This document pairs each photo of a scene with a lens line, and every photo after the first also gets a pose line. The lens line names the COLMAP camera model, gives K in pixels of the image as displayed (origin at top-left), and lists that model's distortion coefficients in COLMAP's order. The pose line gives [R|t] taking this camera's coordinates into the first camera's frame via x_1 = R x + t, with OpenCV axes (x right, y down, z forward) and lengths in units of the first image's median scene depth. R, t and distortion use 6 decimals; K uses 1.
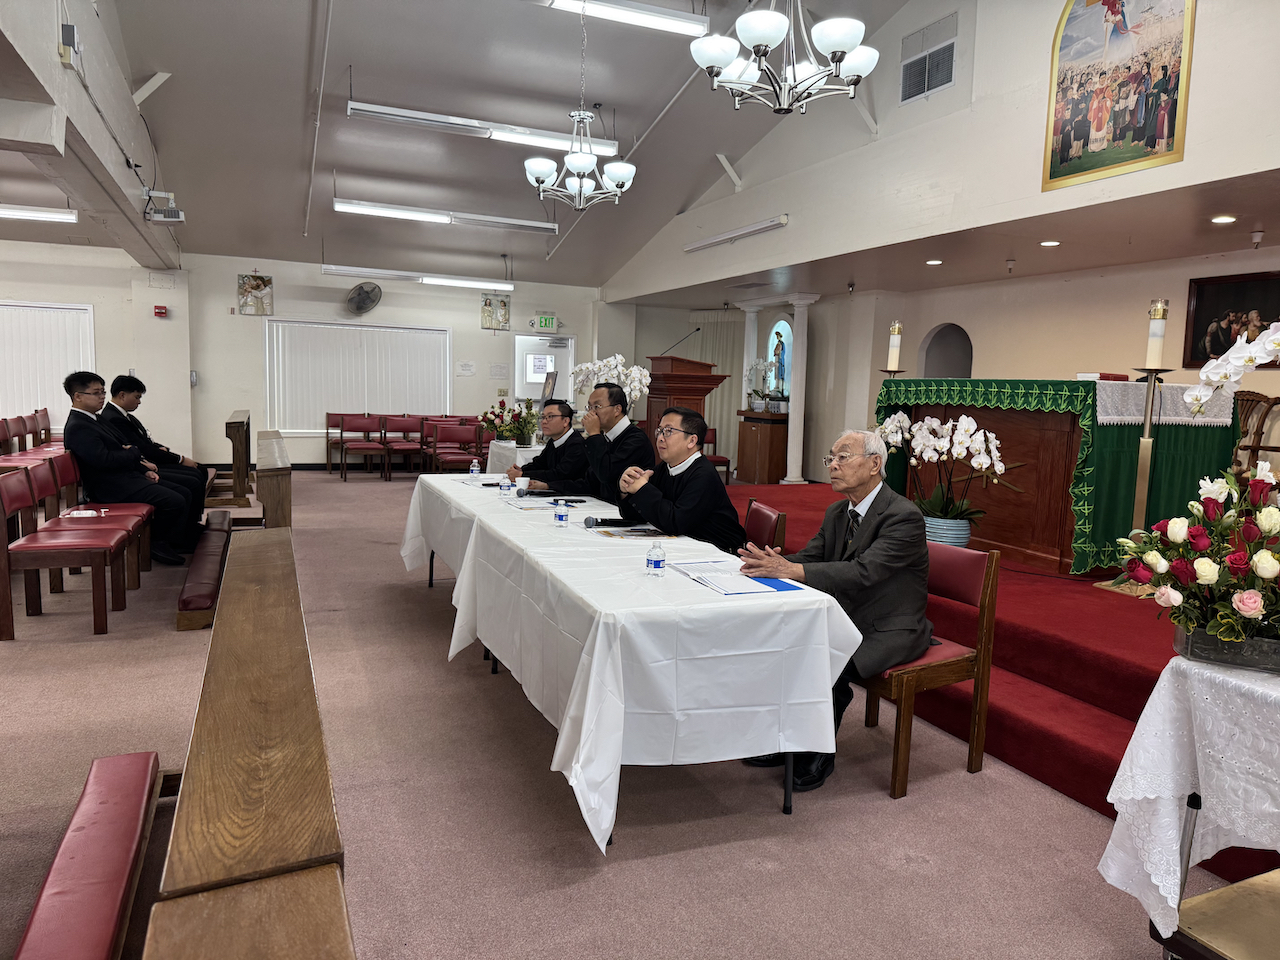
lens RADIAL K [[903.5, 0, 642.2], [0, 903.5, 495.4], [0, 0, 1]] dist [0.038674, -0.068964]
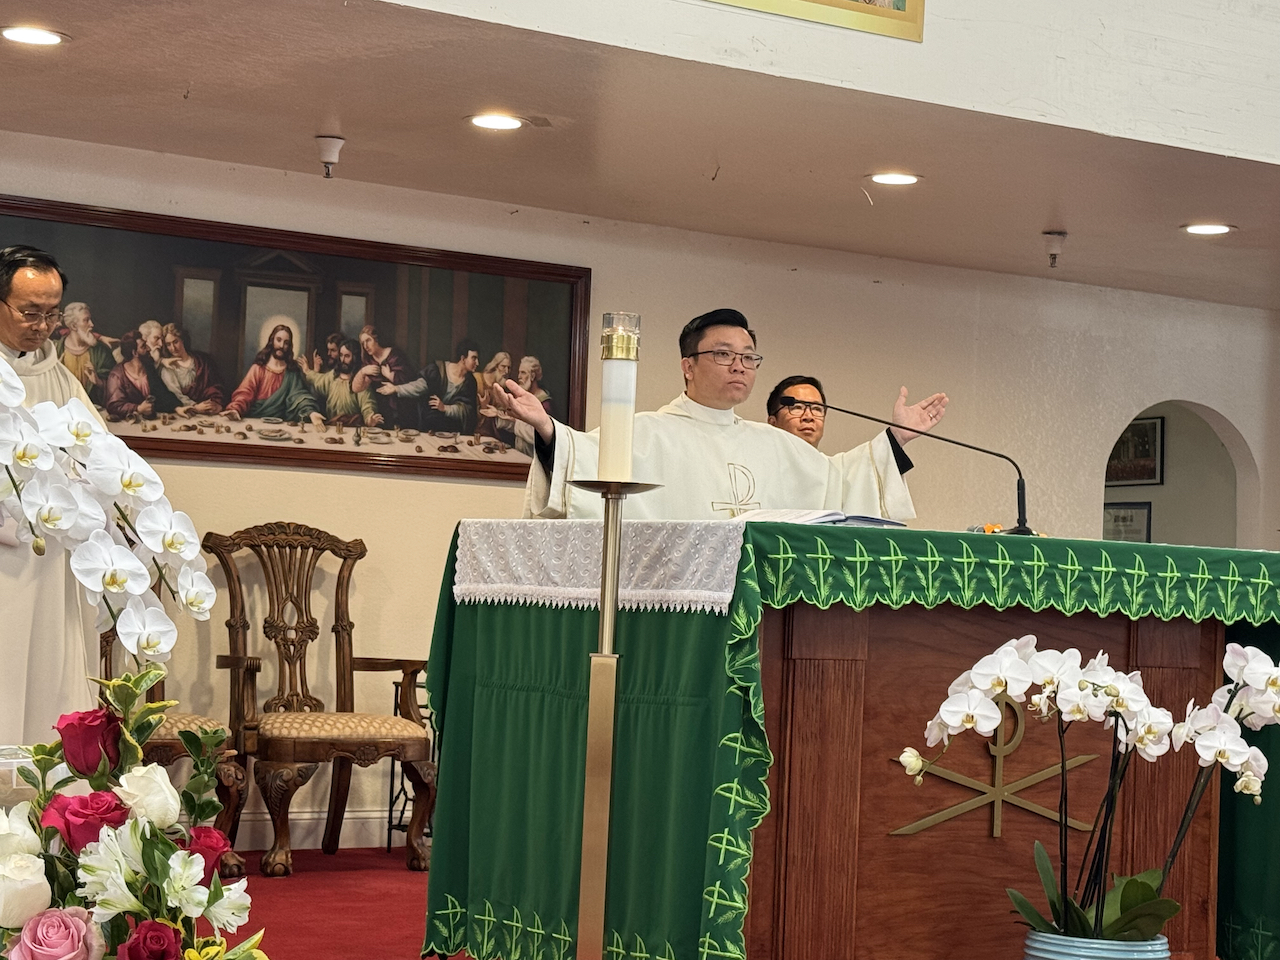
lens RADIAL K [[2577.6, 0, 640.0], [0, 2577.6, 480.0], [0, 0, 1]] dist [0.142828, -0.022223]
pose [[-0.212385, -0.002854, 0.977182, -0.572706], [0.070888, 0.997316, 0.018320, -0.171203], [-0.974611, 0.073161, -0.211613, 1.296851]]
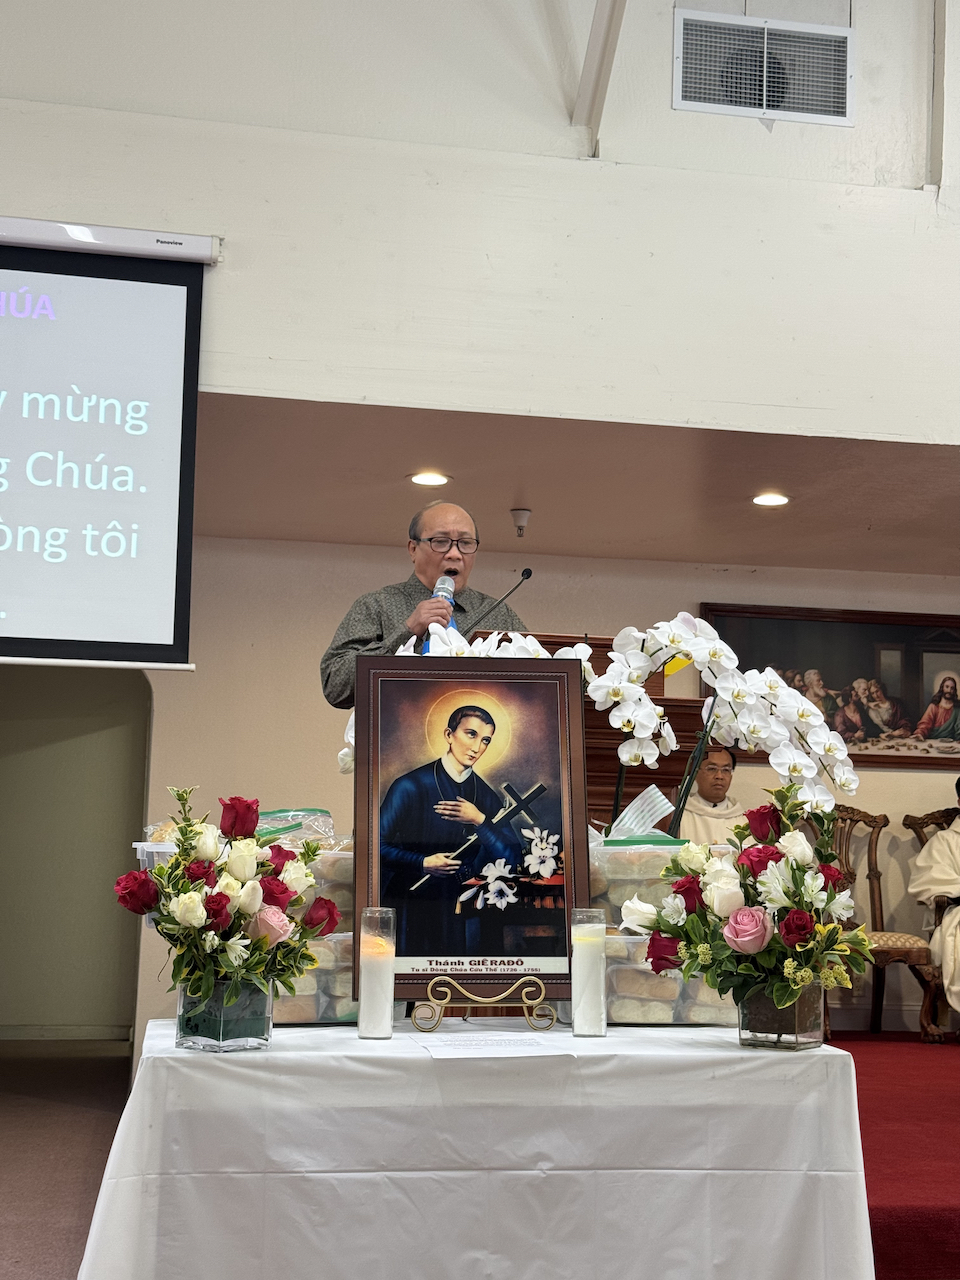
lens RADIAL K [[1770.0, 0, 480.0], [0, 1770.0, 640.0], [0, 0, 1]] dist [0.143952, -0.133014]
pose [[0.203493, 0.104248, 0.973511, -0.669164], [0.103946, 0.986395, -0.127355, -0.124333], [-0.973543, 0.127108, 0.189888, 1.273784]]
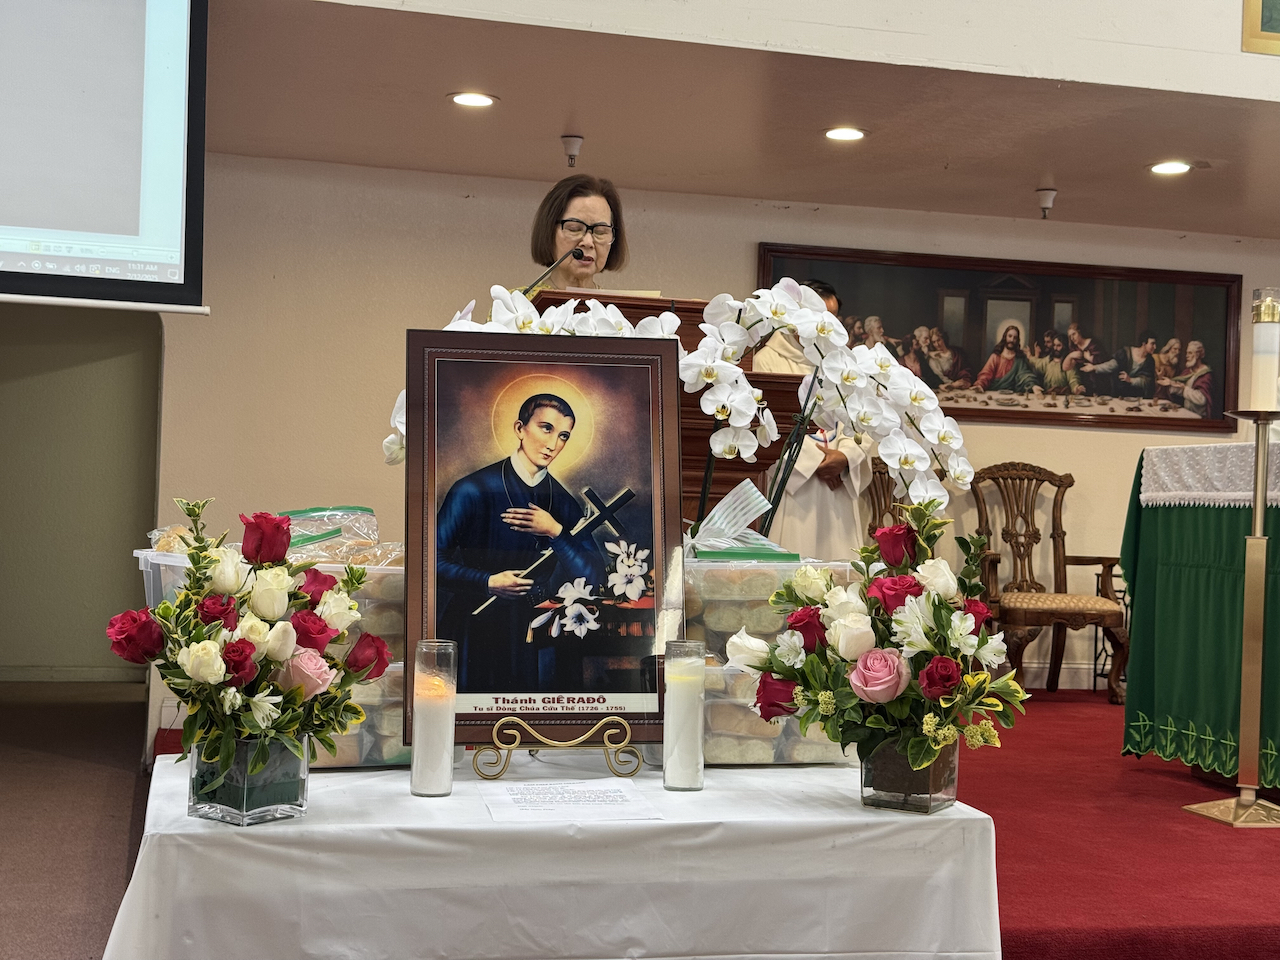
lens RADIAL K [[1770.0, 0, 638.4], [0, 1770.0, 494.4], [0, 0, 1]] dist [0.143952, -0.133014]
pose [[0.128735, -0.021558, 0.991445, -0.585427], [0.090473, 0.995850, 0.009906, -0.150903], [-0.987543, 0.088424, 0.130151, 1.302369]]
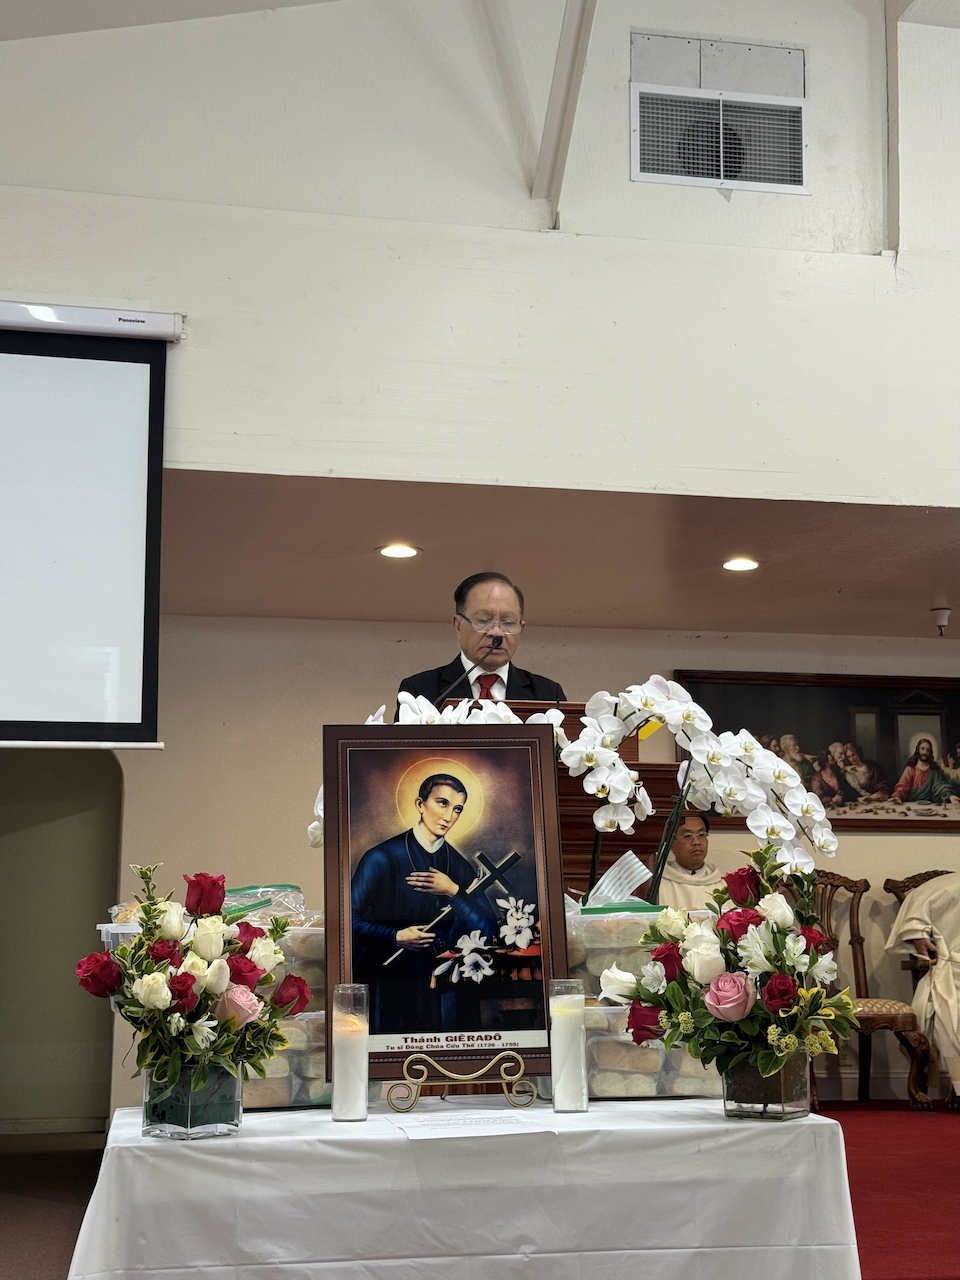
lens RADIAL K [[1768.5, 0, 485.0], [0, 1768.5, 643.4], [0, 0, 1]] dist [0.144590, -0.111921]
pose [[0.190238, 0.139173, 0.971823, -0.659484], [0.129873, 0.977633, -0.165428, -0.122494], [-0.973110, 0.157685, 0.167908, 1.273908]]
